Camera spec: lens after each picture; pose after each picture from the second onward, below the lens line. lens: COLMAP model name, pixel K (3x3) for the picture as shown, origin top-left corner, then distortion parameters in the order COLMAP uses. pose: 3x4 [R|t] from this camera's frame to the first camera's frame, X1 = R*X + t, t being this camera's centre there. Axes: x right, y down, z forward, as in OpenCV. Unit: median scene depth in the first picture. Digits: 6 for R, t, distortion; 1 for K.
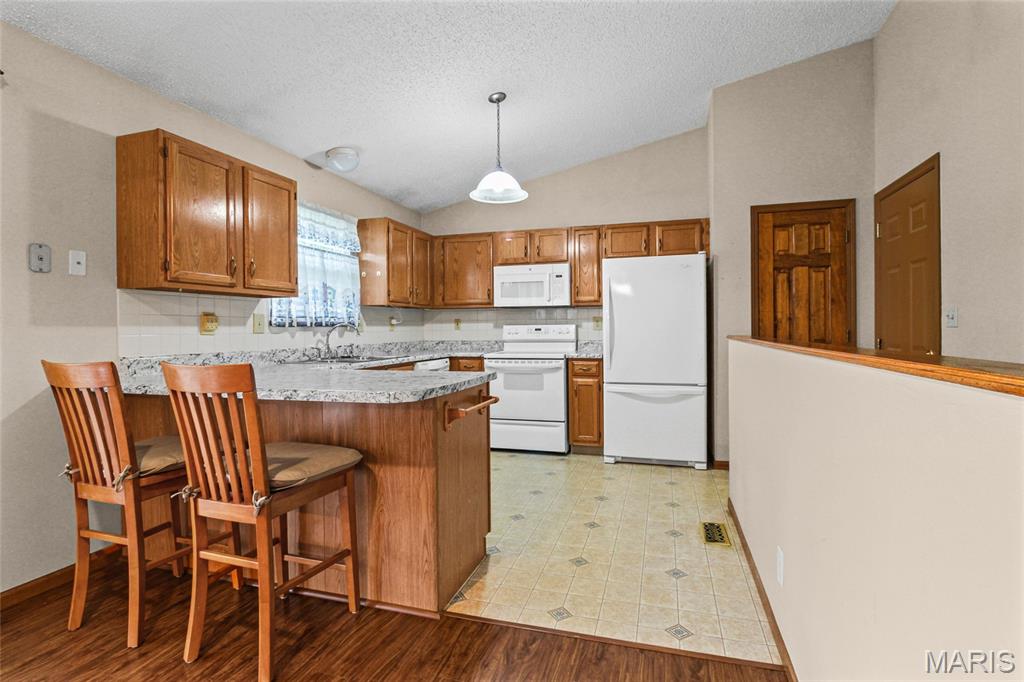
lens RADIAL K [[501.2, 0, 507.6], [0, 501.2, 333.5], [0, 0, 1]] dist [-0.010266, -0.001572]
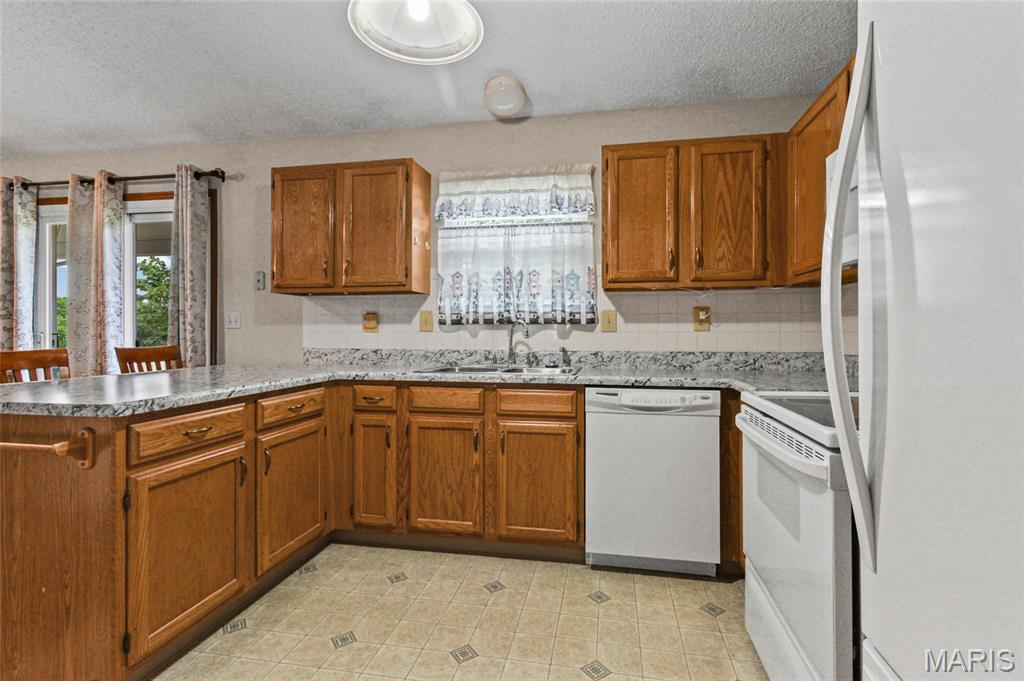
lens RADIAL K [[501.2, 0, 509.9], [0, 501.2, 333.7], [0, 0, 1]] dist [-0.010266, -0.001572]
pose [[0.110763, 0.021861, -0.993606, 0.446759], [-0.011168, 0.999722, 0.020751, -0.016571], [0.993784, 0.008798, 0.110977, 1.007208]]
